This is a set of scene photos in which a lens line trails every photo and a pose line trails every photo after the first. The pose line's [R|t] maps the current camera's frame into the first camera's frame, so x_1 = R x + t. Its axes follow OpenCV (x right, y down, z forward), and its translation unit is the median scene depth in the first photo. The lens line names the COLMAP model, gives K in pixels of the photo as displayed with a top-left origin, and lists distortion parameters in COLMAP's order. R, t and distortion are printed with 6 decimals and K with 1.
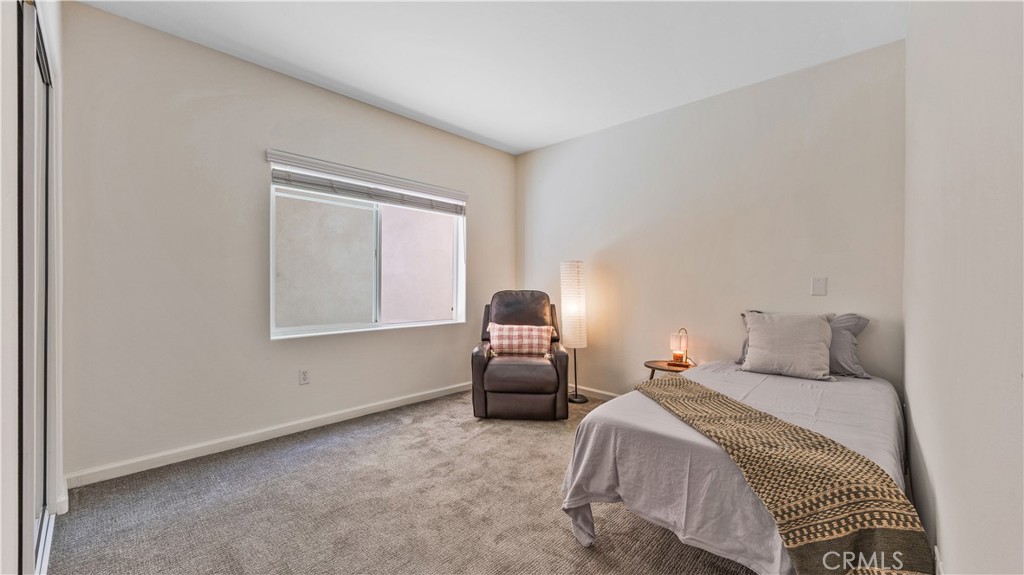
lens RADIAL K [[393.6, 0, 510.8], [0, 393.6, 283.6], [0, 0, 1]] dist [0.000812, 0.000093]
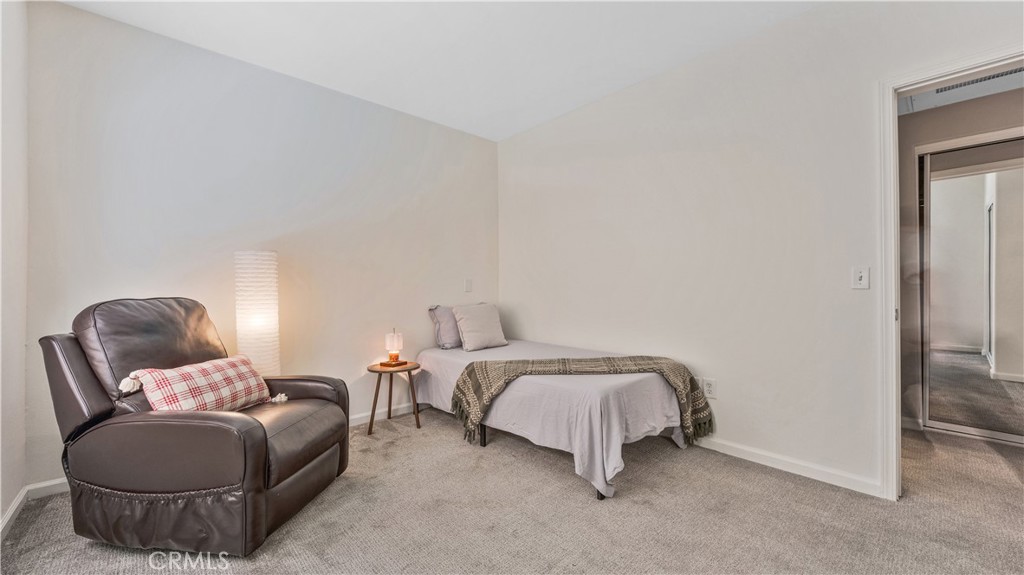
lens RADIAL K [[393.6, 0, 510.8], [0, 393.6, 283.6], [0, 0, 1]] dist [0.000812, 0.000093]
pose [[0.075472, -0.003939, 0.997140, -0.551617], [0.001822, 0.999991, 0.003813, -0.002323], [-0.997146, 0.001529, 0.075478, 0.632136]]
